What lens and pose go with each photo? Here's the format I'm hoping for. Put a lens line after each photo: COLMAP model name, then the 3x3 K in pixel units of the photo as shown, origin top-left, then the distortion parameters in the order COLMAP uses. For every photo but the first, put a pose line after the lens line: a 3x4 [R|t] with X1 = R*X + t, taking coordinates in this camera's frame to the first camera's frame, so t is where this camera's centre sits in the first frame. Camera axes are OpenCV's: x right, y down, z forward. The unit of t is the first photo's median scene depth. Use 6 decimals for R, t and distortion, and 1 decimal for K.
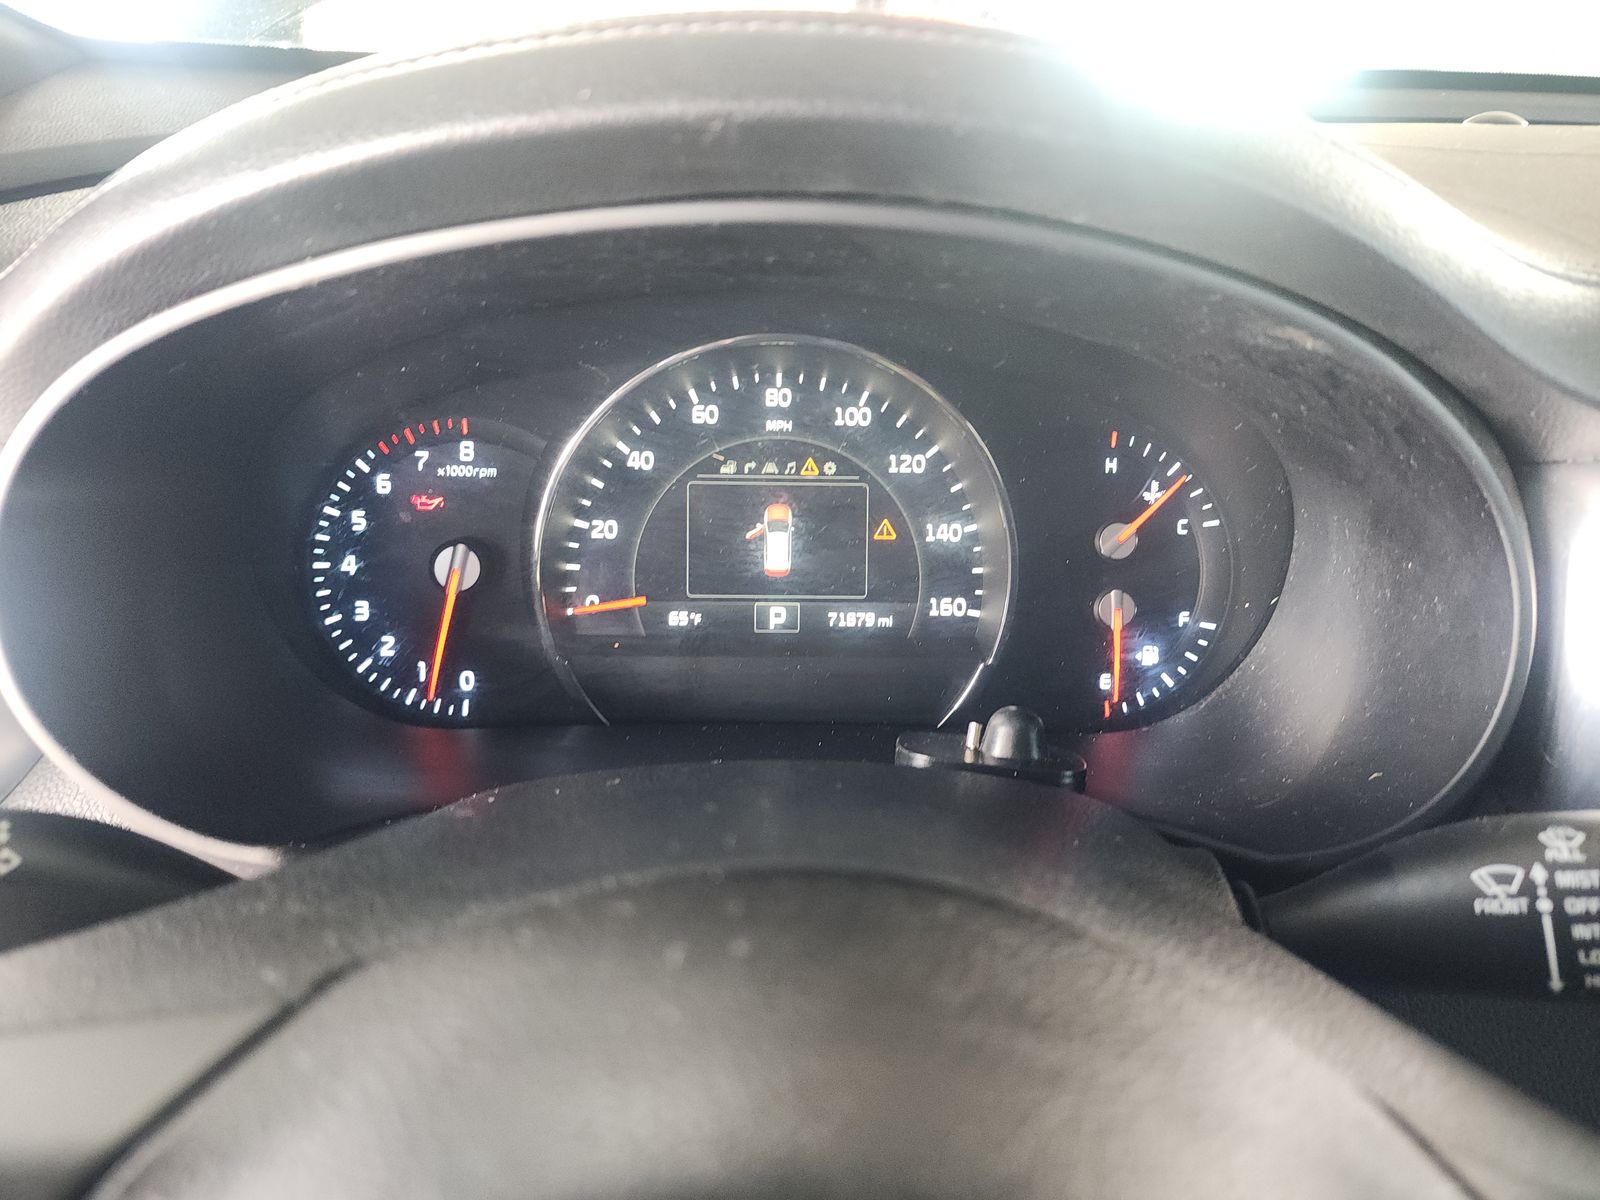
lens RADIAL K [[1076.3, 0, 796.0], [0, 1076.3, 589.4], [0, 0, 1]] dist [0.044171, -0.056442]
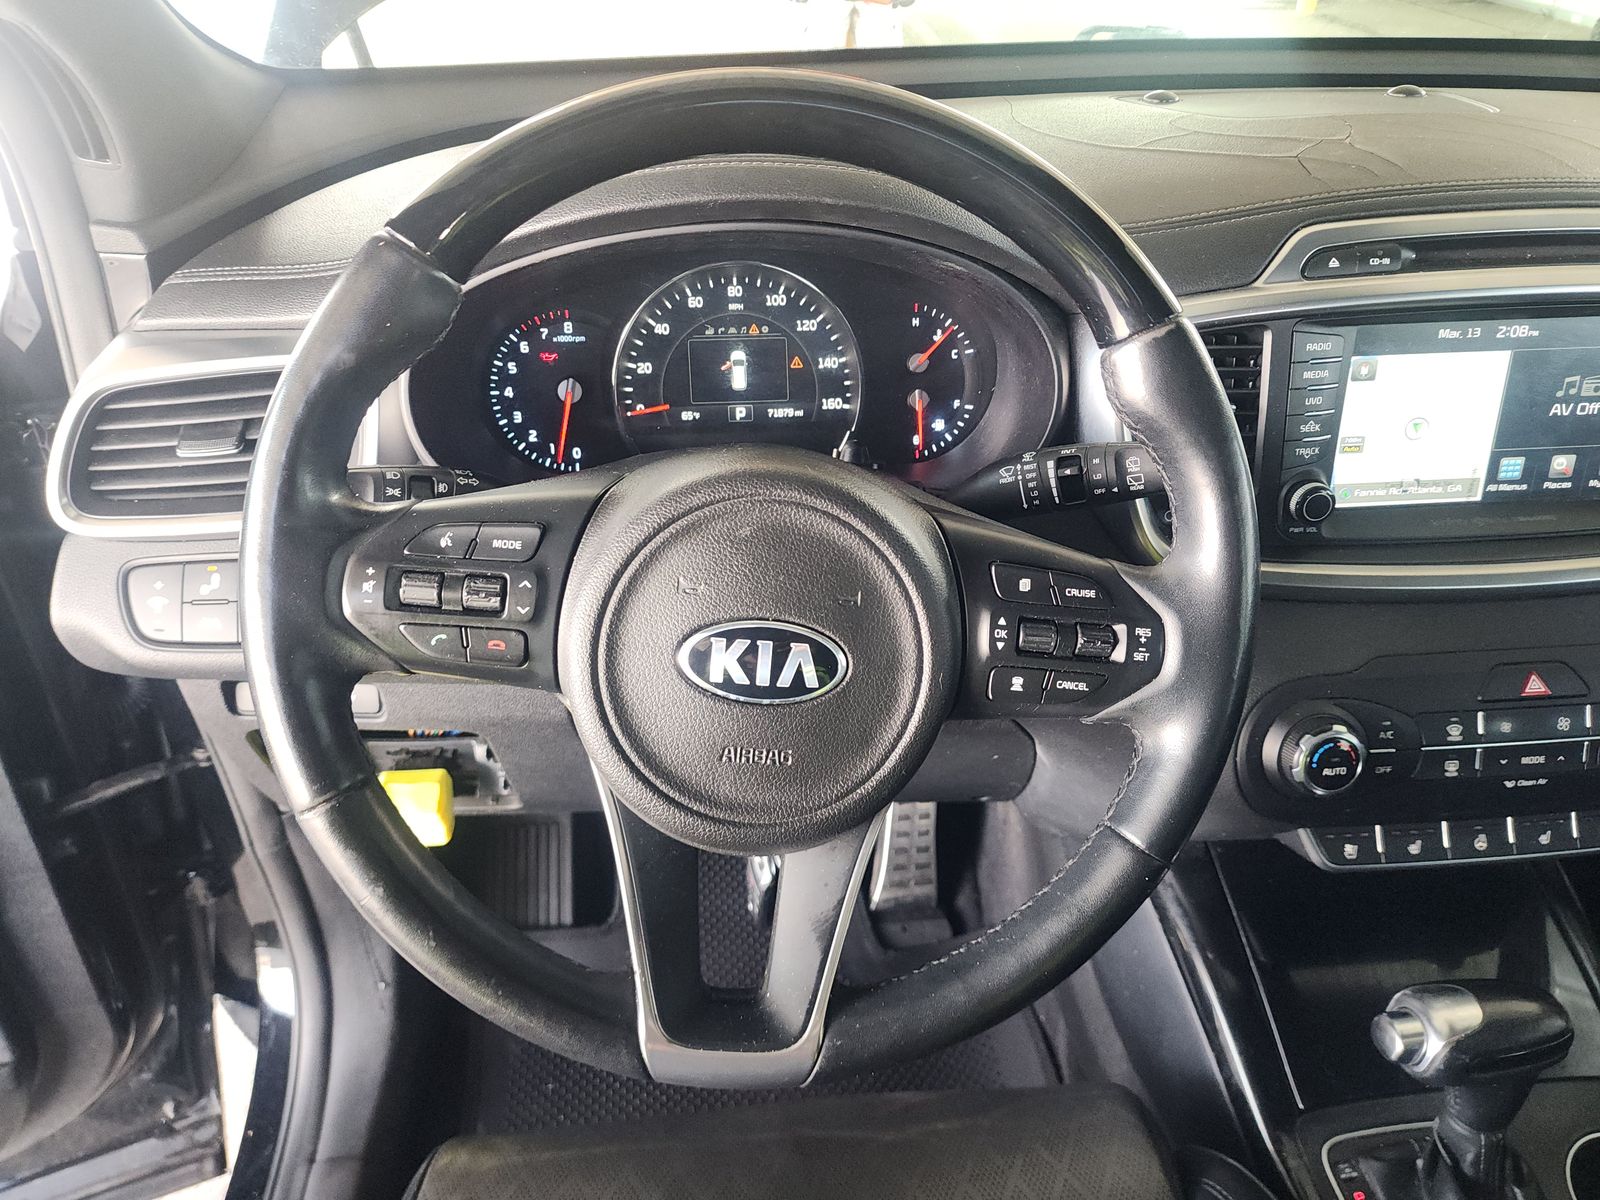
lens RADIAL K [[1076.3, 0, 803.5], [0, 1076.3, 590.6], [0, 0, 1]] dist [0.044171, -0.056442]
pose [[0.998211, -0.047908, 0.035773, 0.009962], [0.043260, 0.991710, 0.120999, 0.110853], [-0.041273, -0.119235, 0.992008, -0.895047]]
